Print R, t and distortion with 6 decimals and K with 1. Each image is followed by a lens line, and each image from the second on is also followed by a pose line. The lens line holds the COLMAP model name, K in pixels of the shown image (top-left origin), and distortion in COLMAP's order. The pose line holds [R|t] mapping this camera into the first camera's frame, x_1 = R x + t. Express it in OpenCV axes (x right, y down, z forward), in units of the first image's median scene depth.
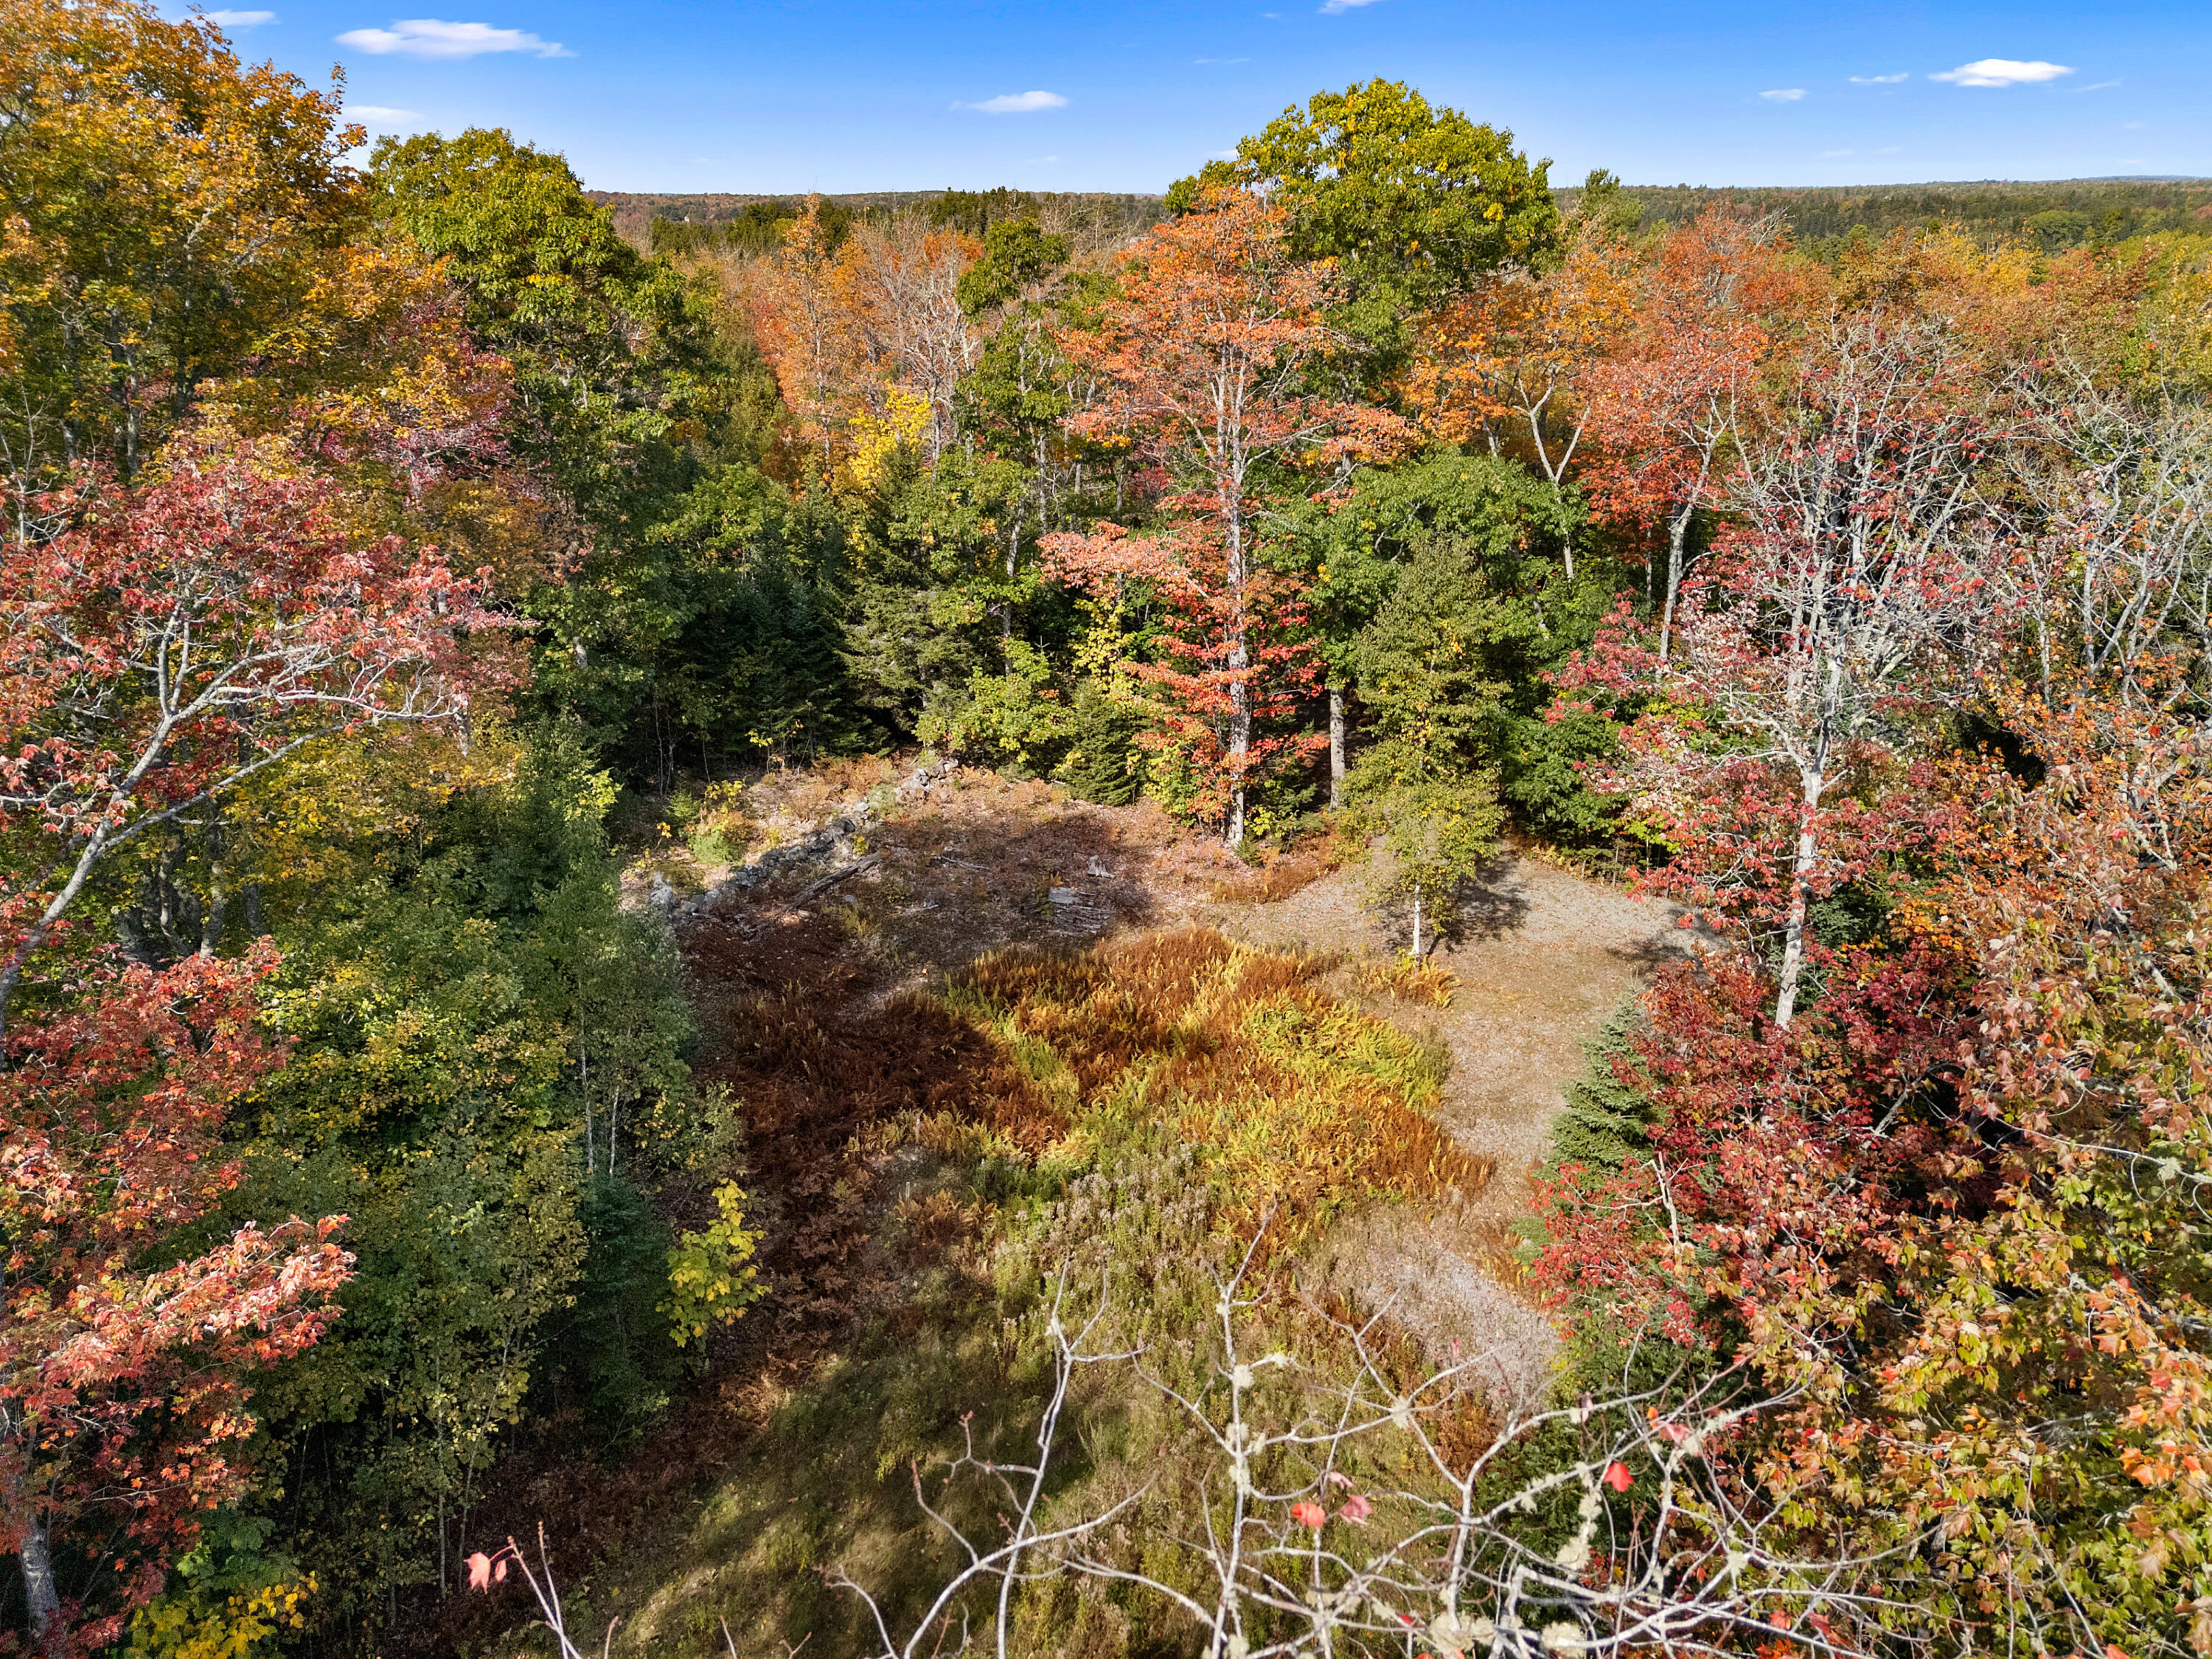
lens RADIAL K [[1617.7, 0, 1117.0], [0, 1617.7, 834.5], [0, 0, 1]] dist [0.072464, -0.062612]
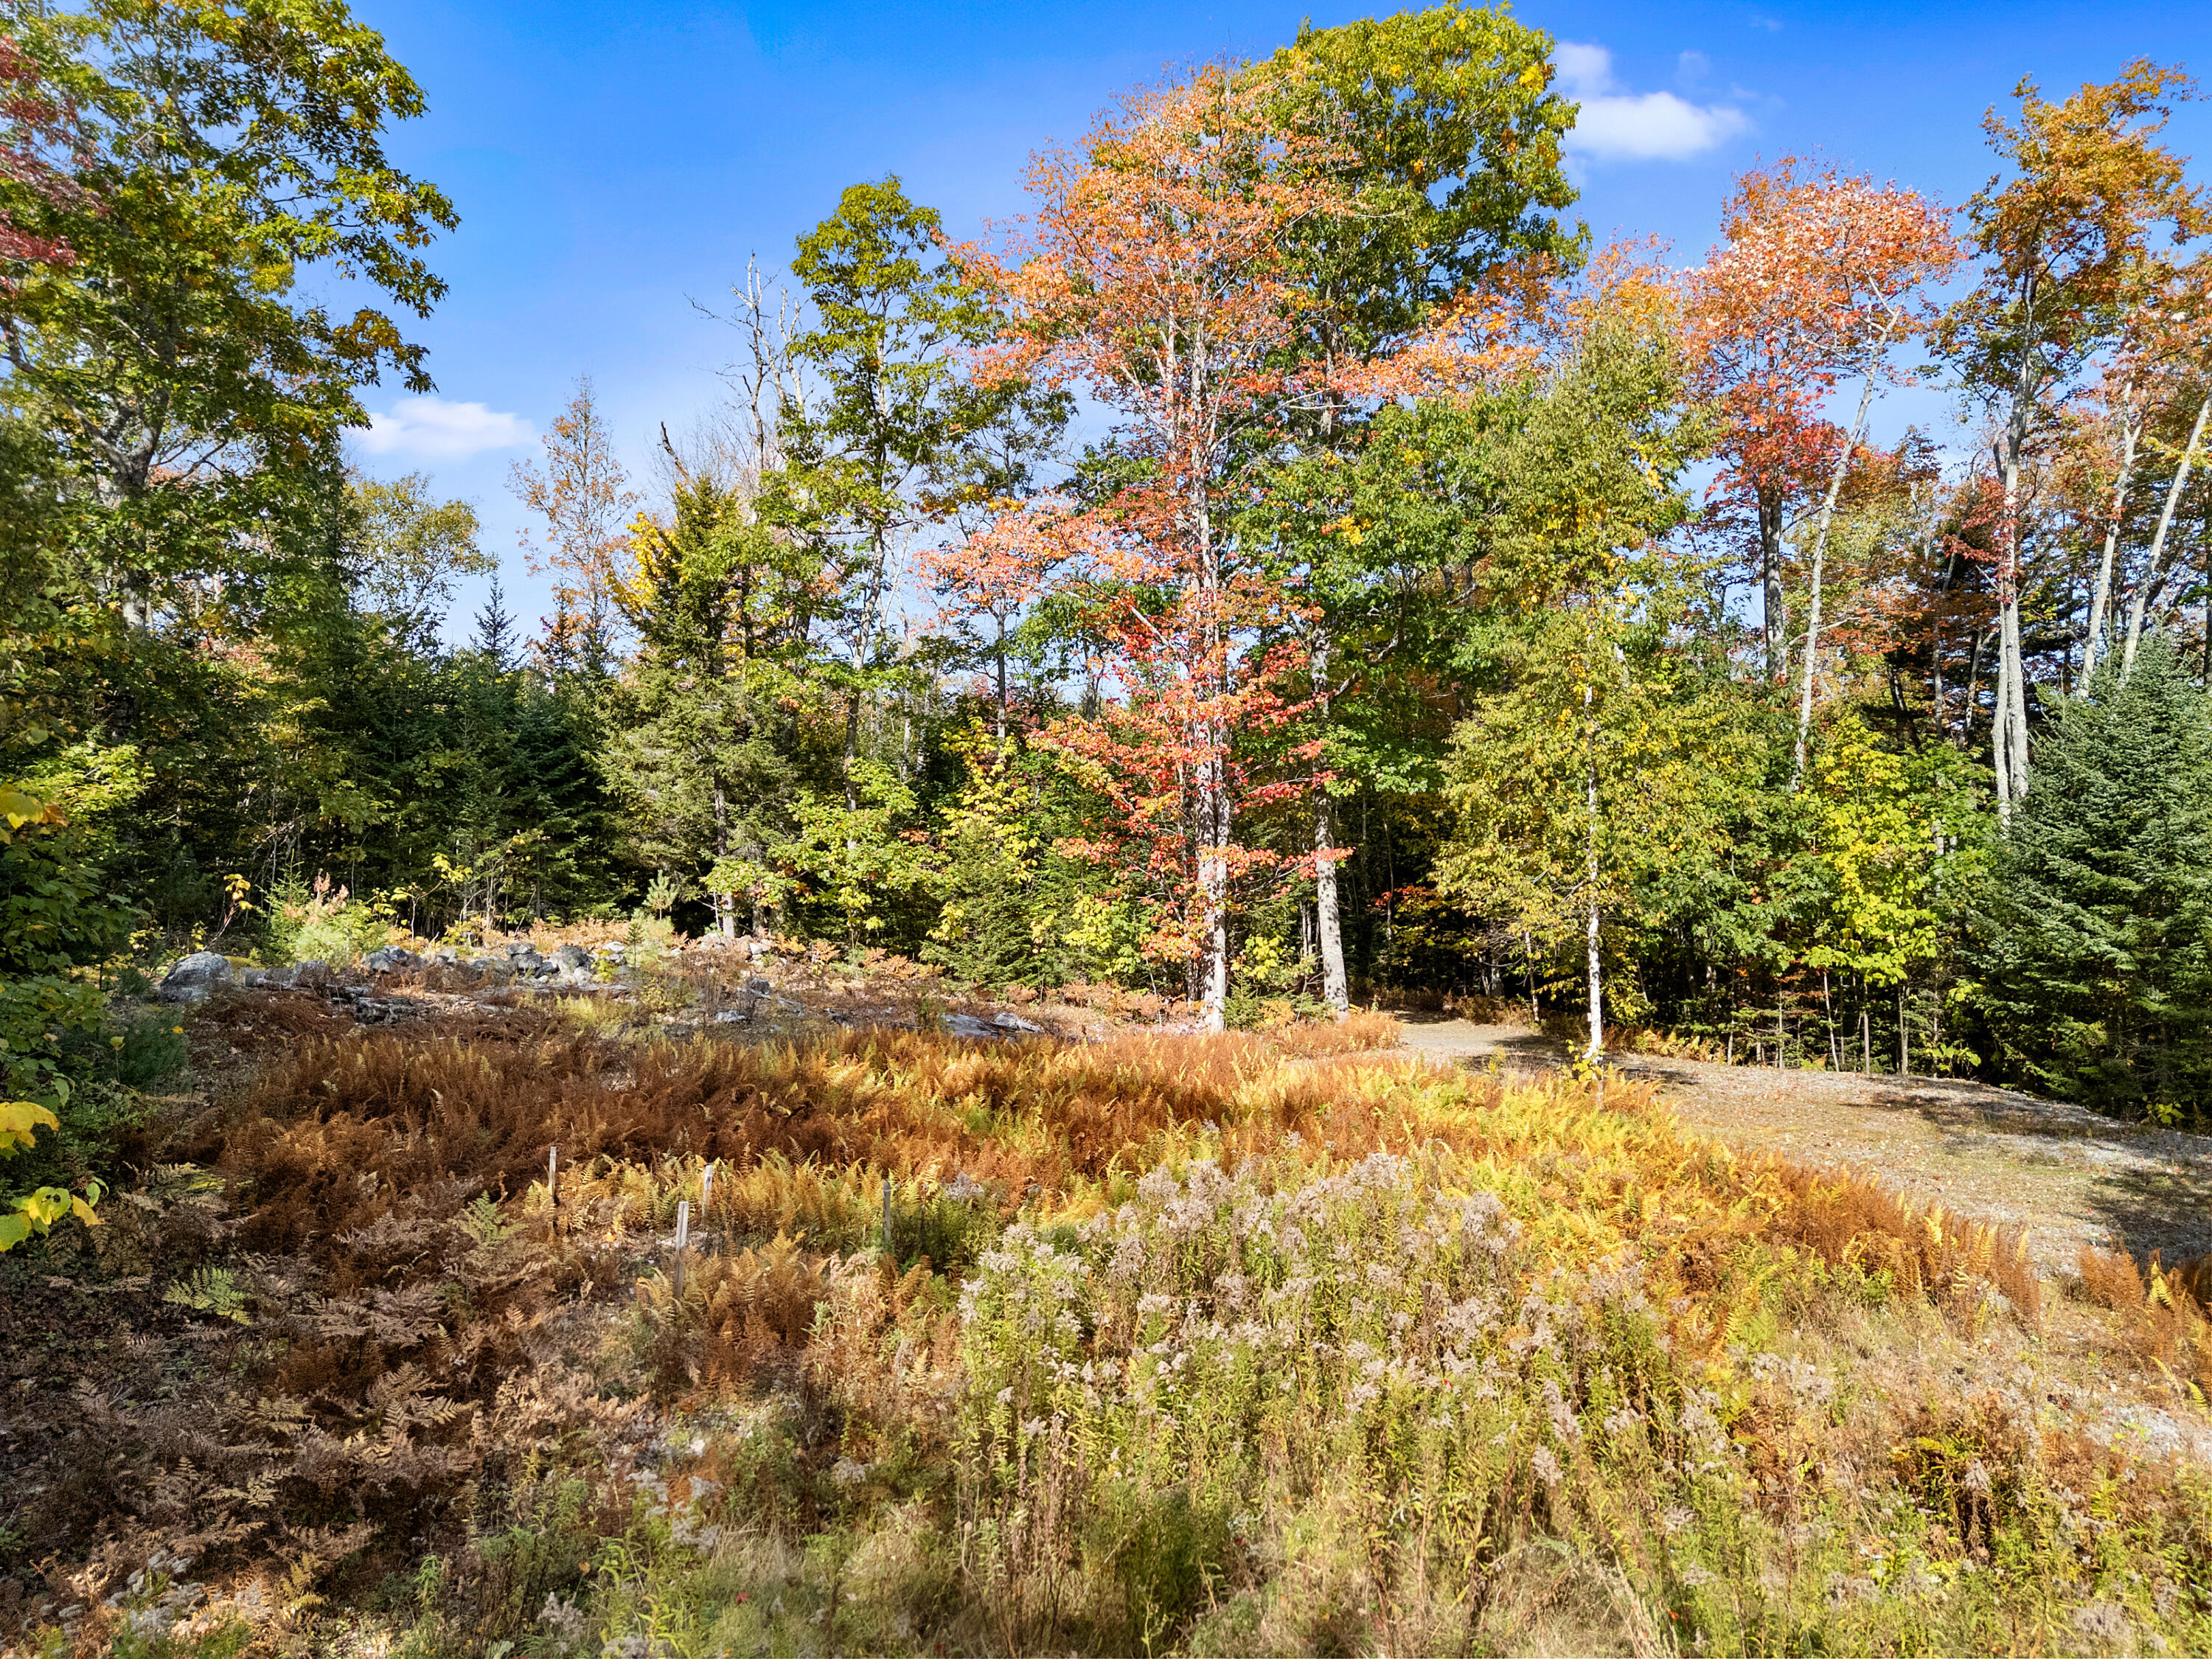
lens RADIAL K [[1617.7, 0, 1088.7], [0, 1617.7, 836.9], [0, 0, 1]] dist [0.072464, -0.062612]
pose [[0.993348, -0.007252, 0.114924, -0.047844], [0.047775, 0.934023, -0.354004, 0.160444], [-0.104775, 0.357139, 0.928156, 0.374245]]
